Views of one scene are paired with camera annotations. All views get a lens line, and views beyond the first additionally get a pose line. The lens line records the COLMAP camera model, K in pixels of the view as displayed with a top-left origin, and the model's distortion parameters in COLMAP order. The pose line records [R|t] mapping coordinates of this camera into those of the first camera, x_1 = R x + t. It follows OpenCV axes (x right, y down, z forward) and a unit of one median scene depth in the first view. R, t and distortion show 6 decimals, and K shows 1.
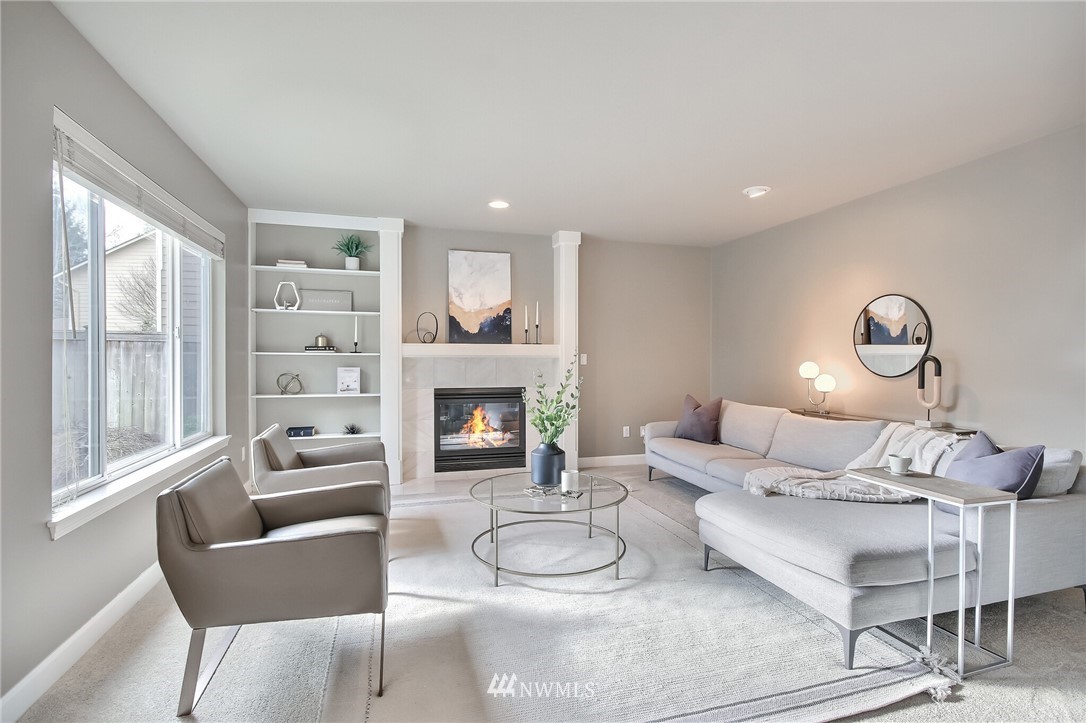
lens RADIAL K [[504.0, 0, 542.0], [0, 504.0, 360.8], [0, 0, 1]] dist [0.004761, -0.000779]
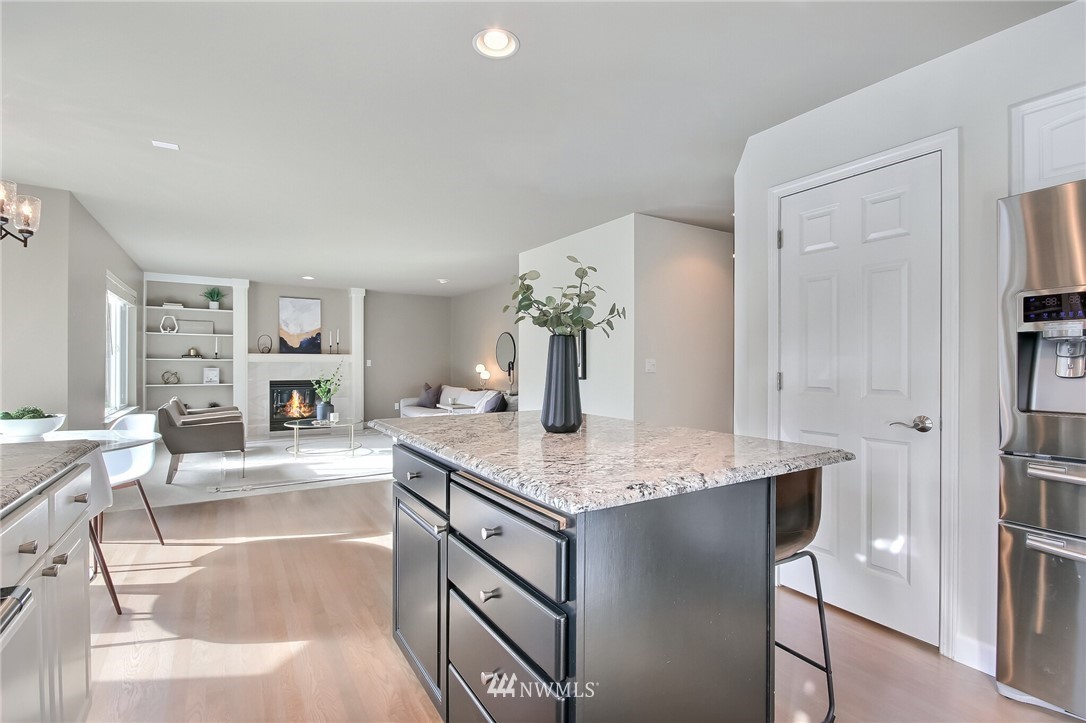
lens RADIAL K [[504.0, 0, 546.3], [0, 504.0, 363.8], [0, 0, 1]] dist [0.004761, -0.000779]
pose [[0.961586, 0.000508, 0.274503, 0.216578], [0.000606, 0.999992, -0.003973, 0.006342], [-0.274503, 0.003987, 0.961578, -0.889393]]
